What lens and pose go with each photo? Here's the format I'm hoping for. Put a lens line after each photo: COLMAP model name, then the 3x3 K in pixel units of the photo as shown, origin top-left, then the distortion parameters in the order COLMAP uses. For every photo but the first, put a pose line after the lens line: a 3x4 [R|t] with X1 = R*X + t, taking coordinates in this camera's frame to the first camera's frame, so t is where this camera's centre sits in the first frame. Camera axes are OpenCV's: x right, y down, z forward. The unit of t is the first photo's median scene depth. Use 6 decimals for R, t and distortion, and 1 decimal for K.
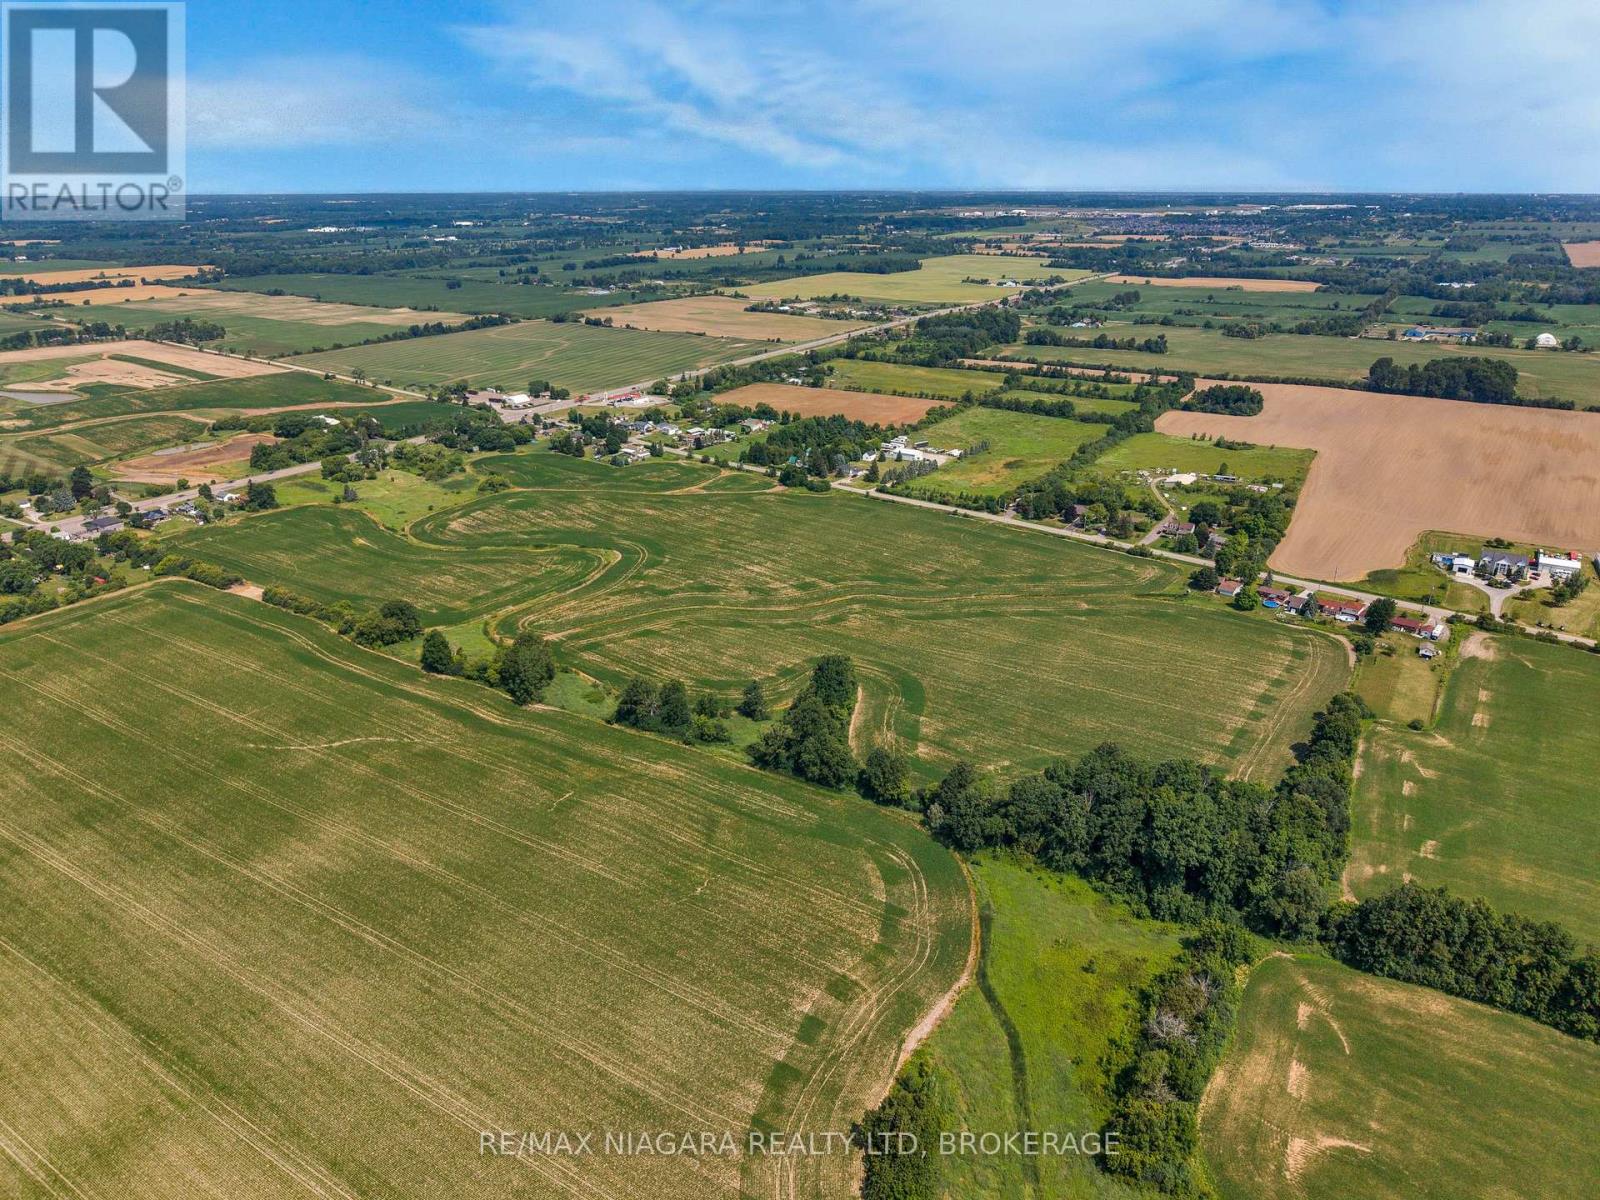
lens RADIAL K [[1067.5, 0, 800.0], [0, 1067.5, 600.0], [0, 0, 1]] dist [0.019438, -0.019157]
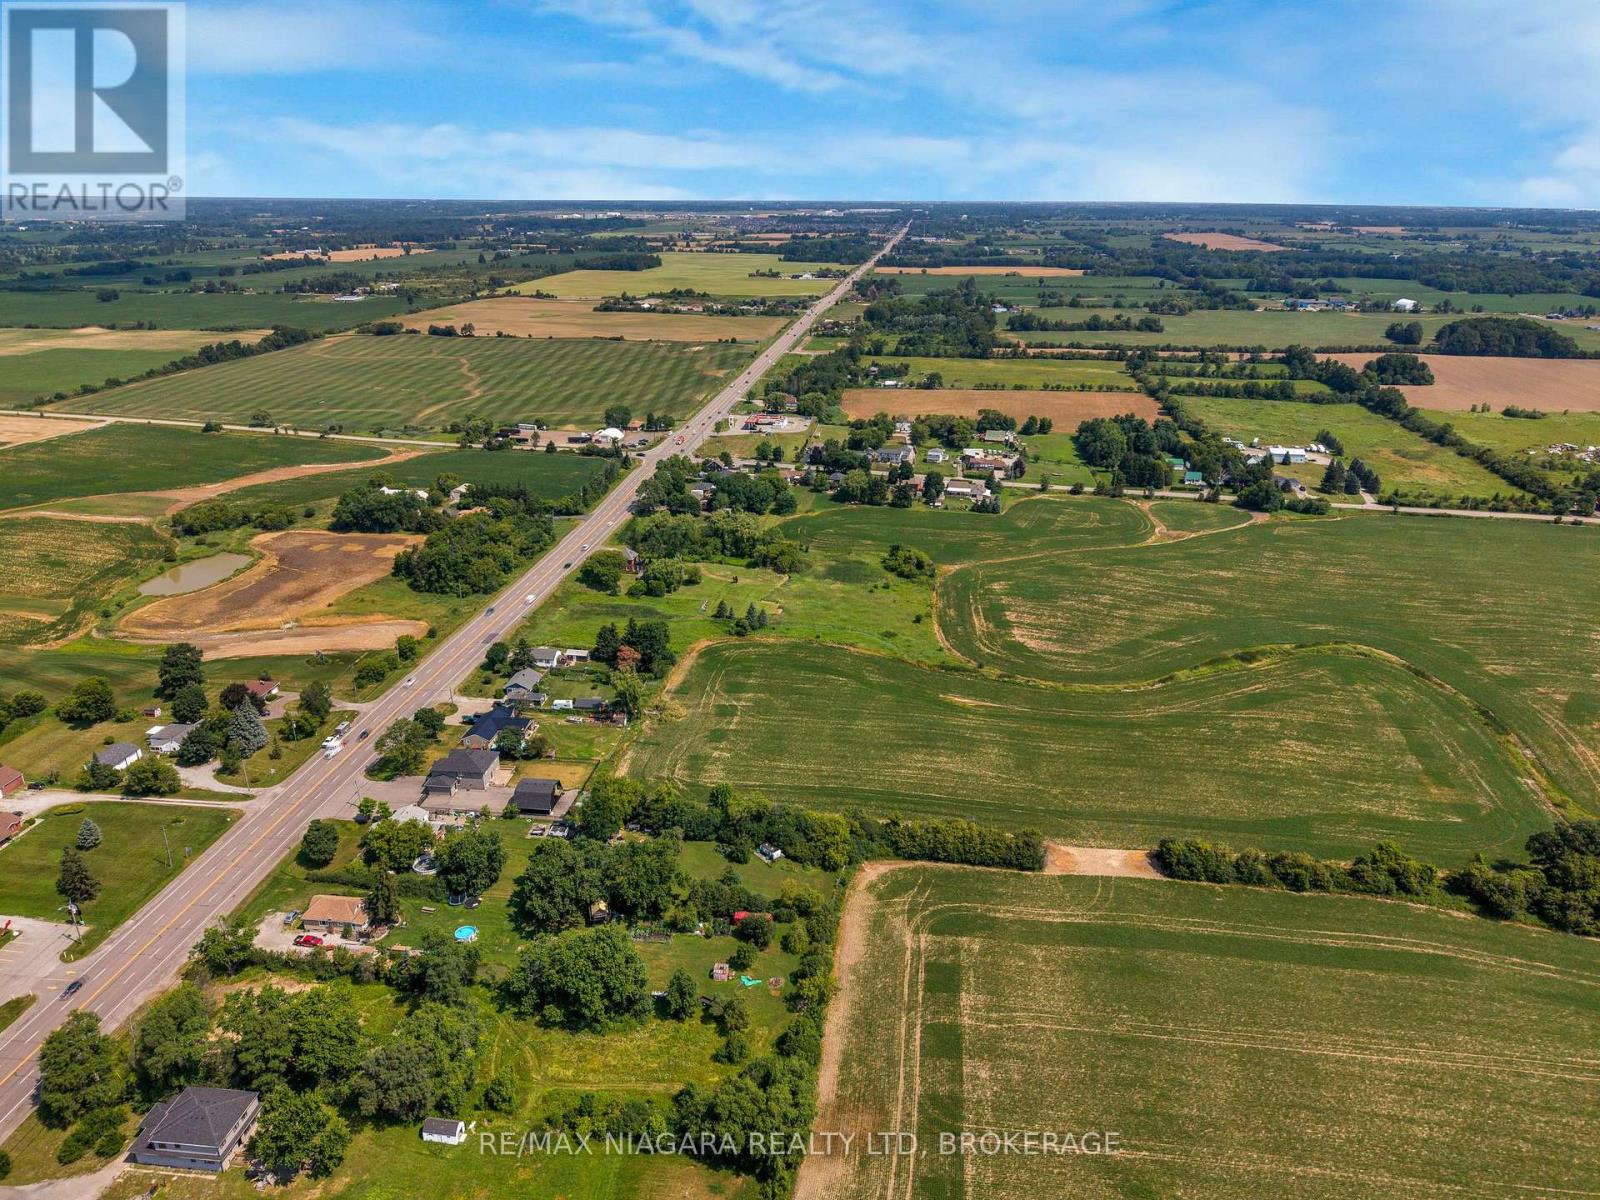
lens RADIAL K [[1049.5, 0, 796.0], [0, 1049.5, 641.4], [0, 0, 1]] dist [0.022588, -0.021112]
pose [[0.909013, -0.159281, 0.385130, -0.626163], [0.147702, 0.987230, 0.059678, -0.117143], [-0.389717, 0.002637, 0.920931, 0.495806]]
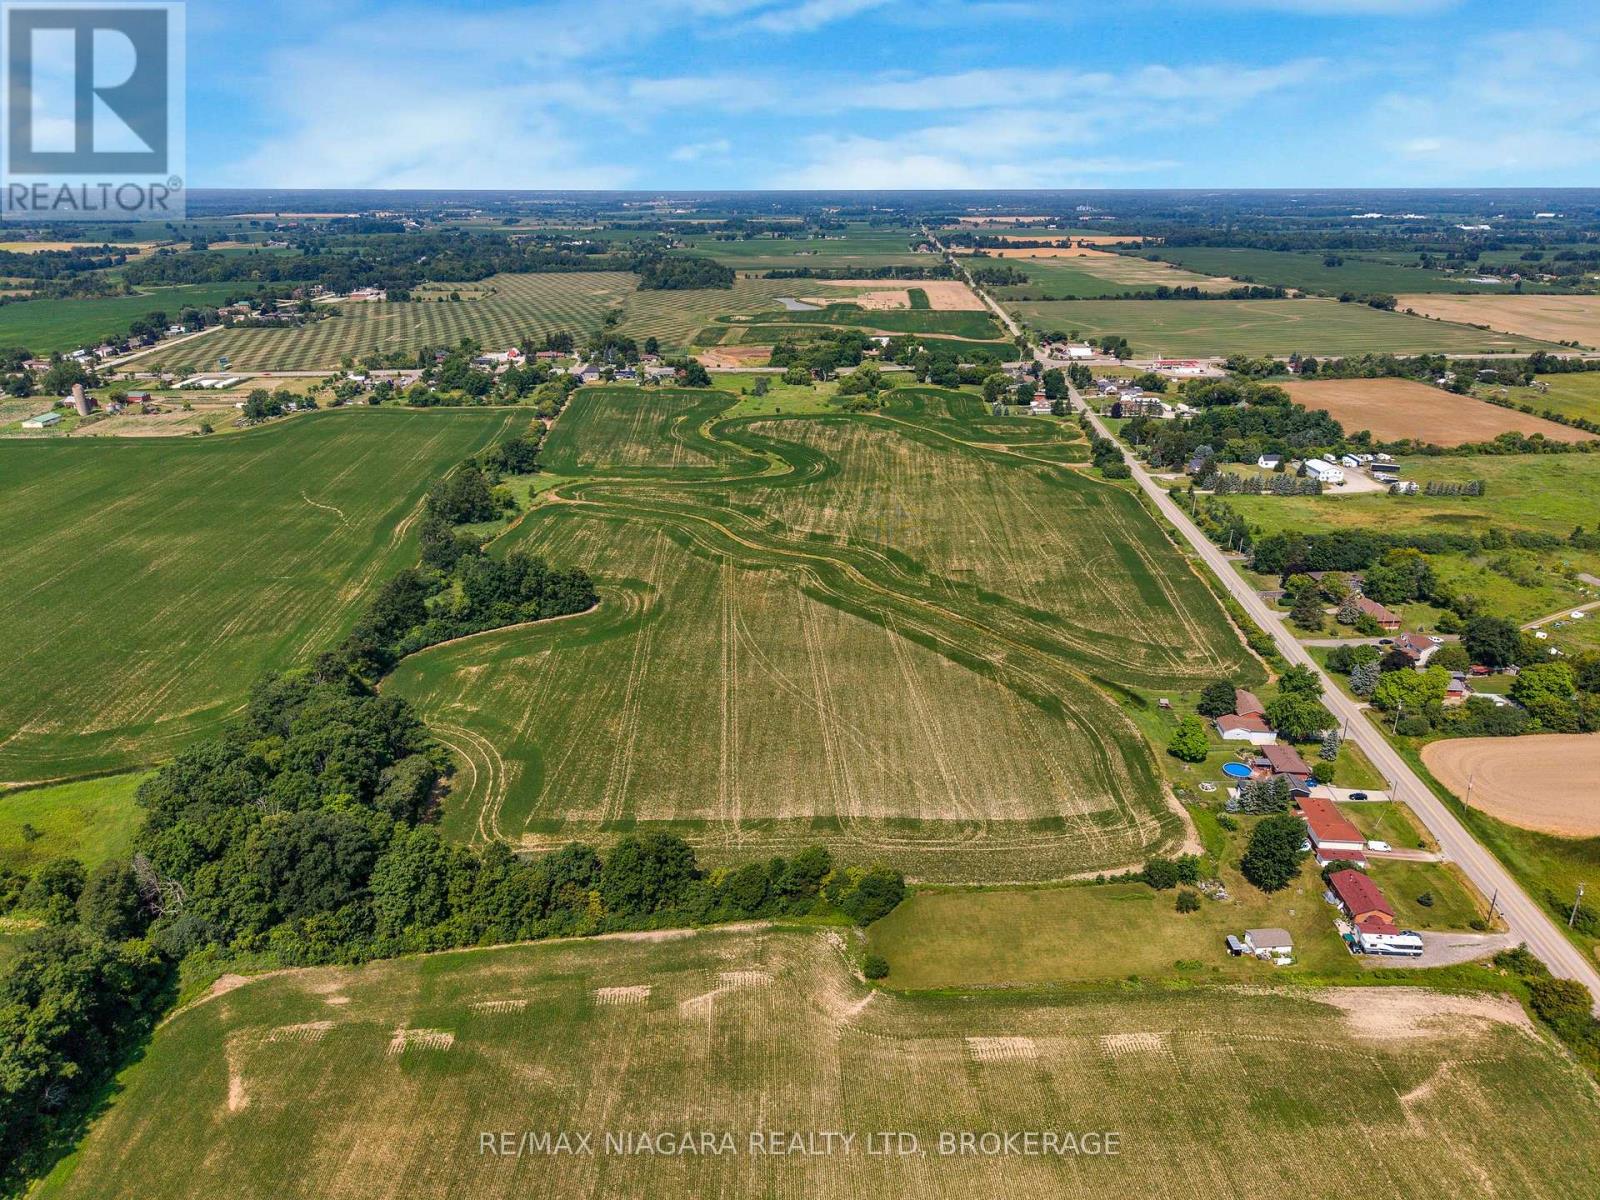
lens RADIAL K [[1067.5, 0, 800.0], [0, 1067.5, 600.0], [0, 0, 1]] dist [0.019438, -0.019157]
pose [[0.586082, 0.299847, -0.752728, 0.517755], [-0.298048, 0.943652, 0.143838, -0.065871], [0.753442, 0.140048, 0.642426, 0.360944]]
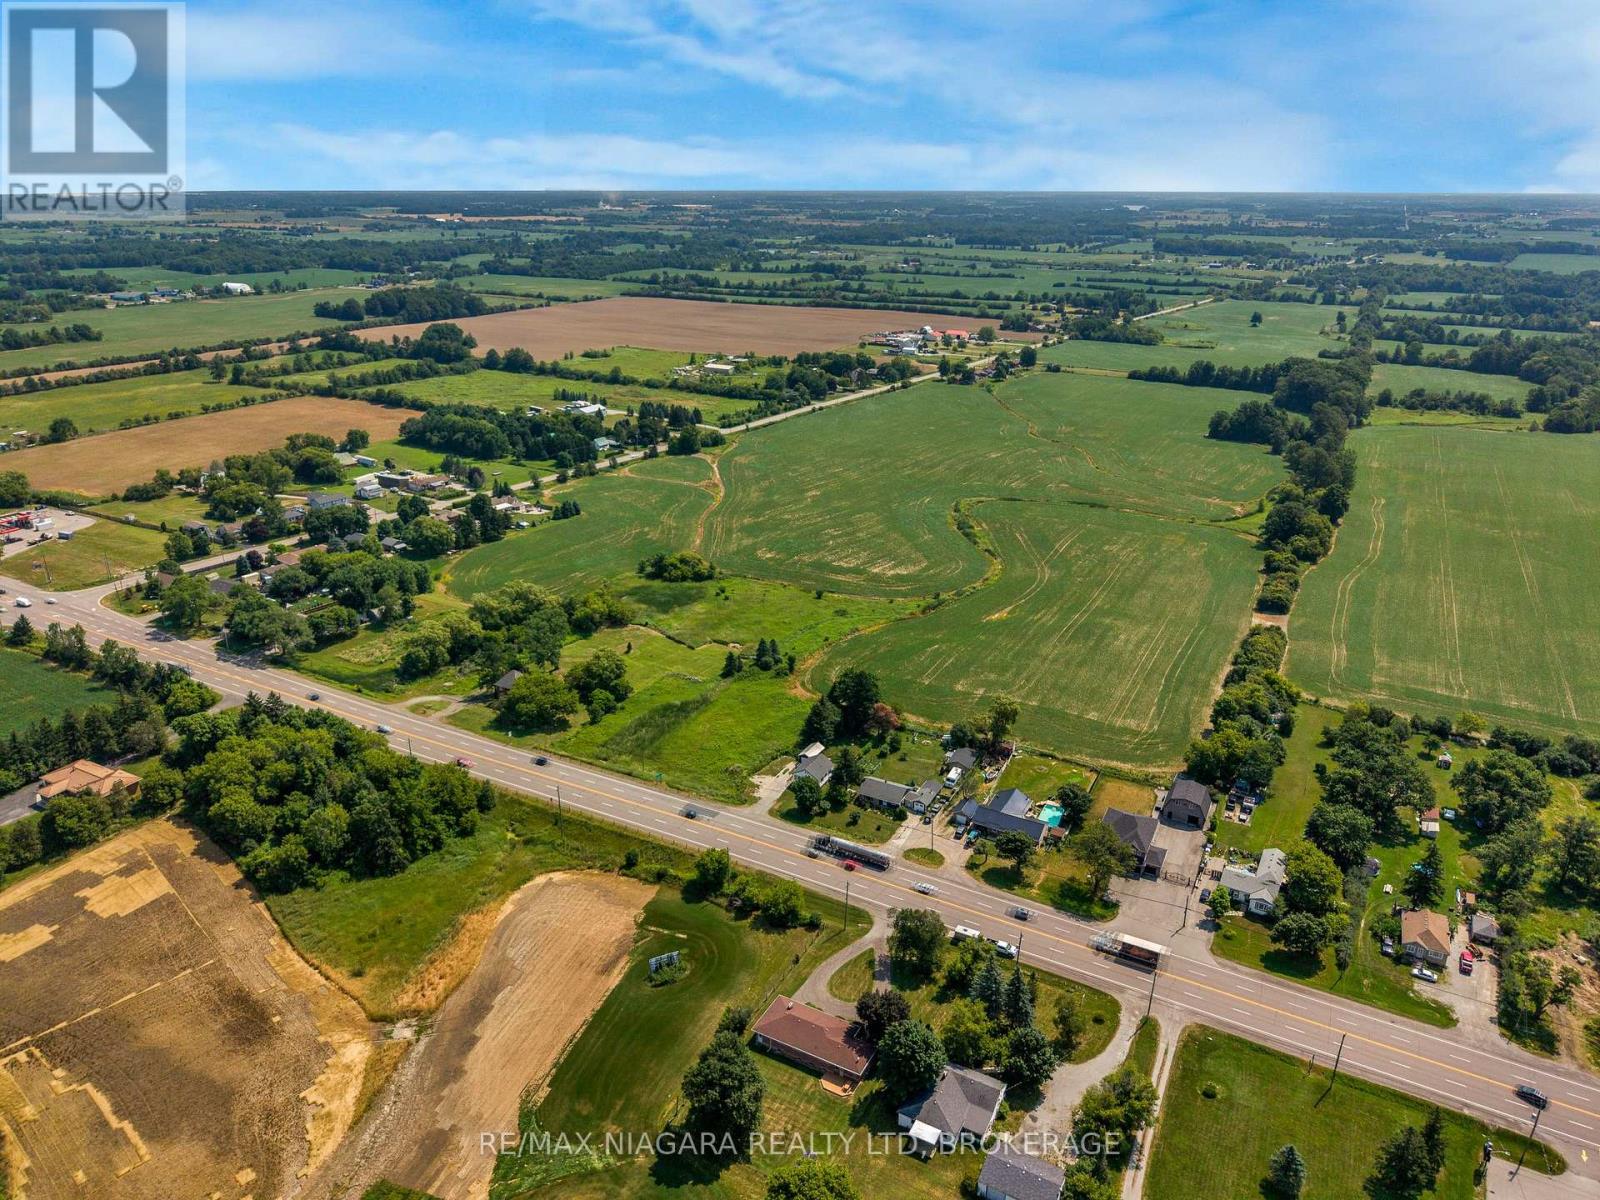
lens RADIAL K [[1041.6, 0, 799.7], [0, 1041.6, 665.4], [0, 0, 1]] dist [0.016515, -0.016188]
pose [[-0.070107, -0.414795, 0.907210, -0.871863], [0.358958, 0.838036, 0.410907, -0.289033], [-0.930717, 0.354457, 0.090142, 0.967450]]
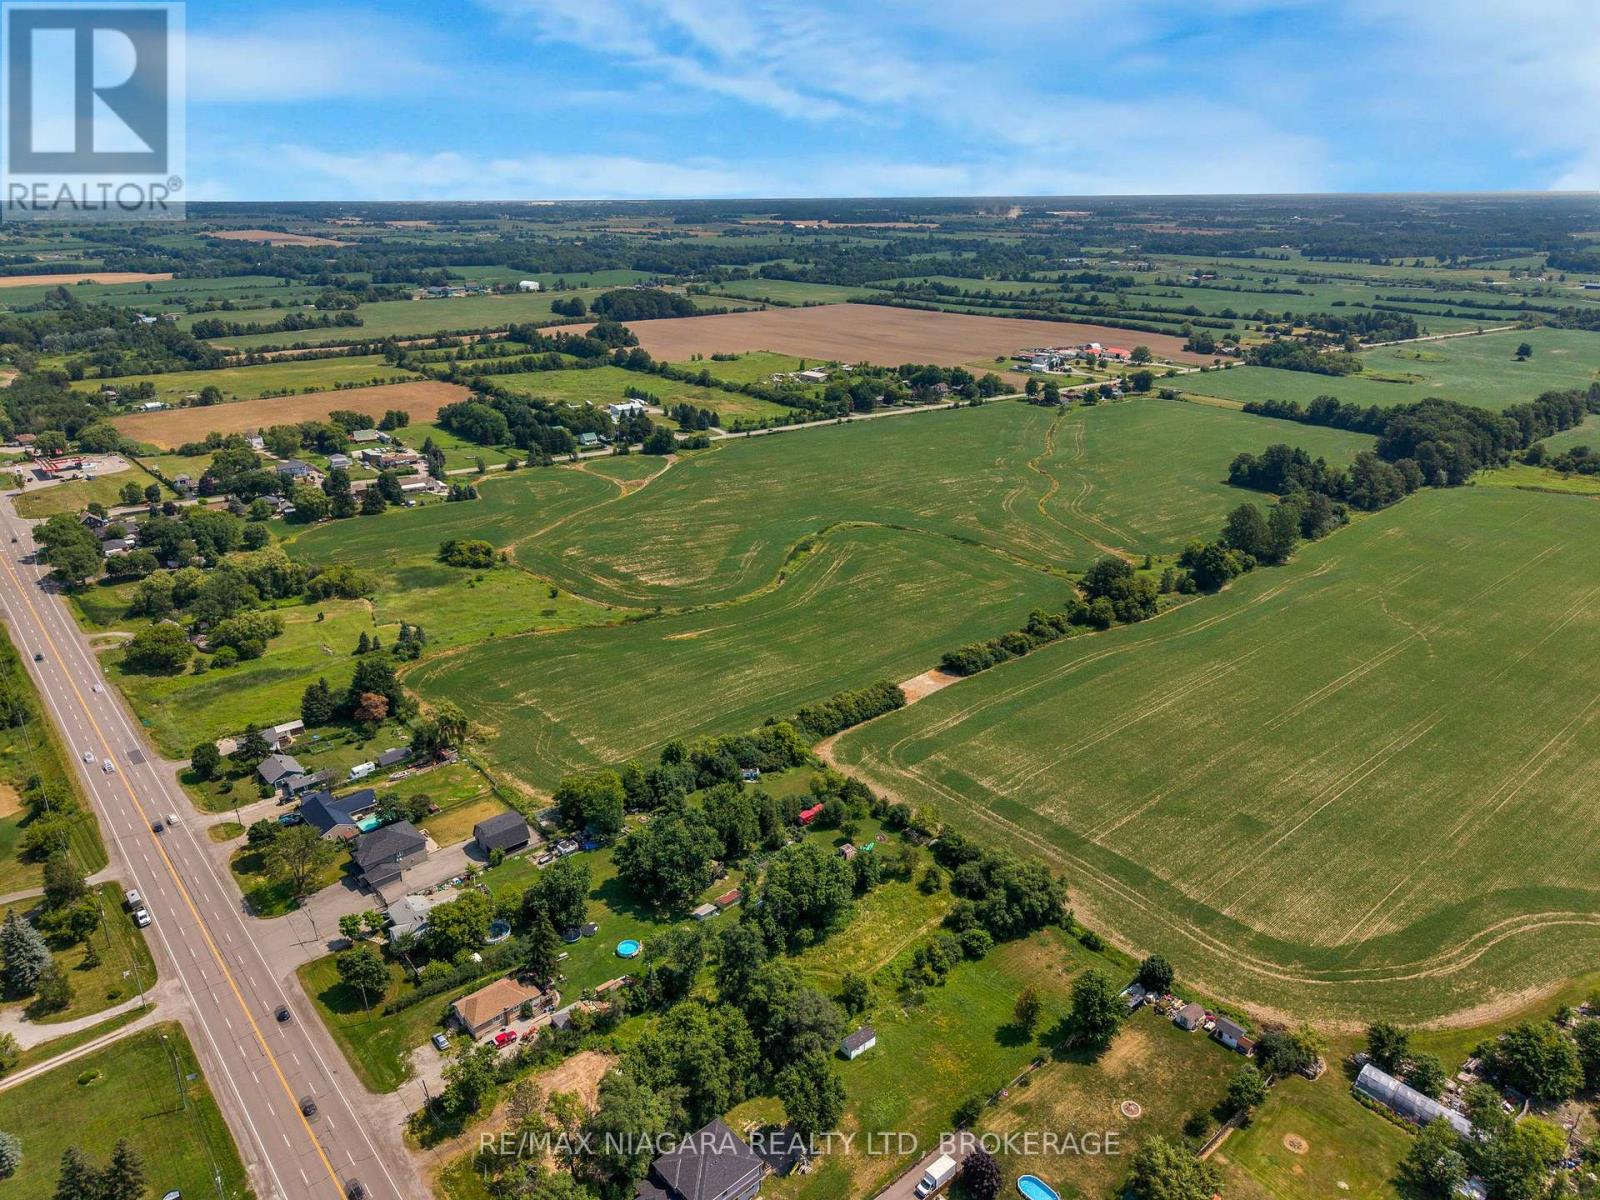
lens RADIAL K [[1067.5, 0, 800.0], [0, 1067.5, 600.0], [0, 0, 1]] dist [0.019438, -0.019157]
pose [[0.291255, -0.339522, 0.894369, -0.838783], [0.348022, 0.908446, 0.231531, -0.171863], [-0.891096, 0.243825, 0.382750, 0.642989]]
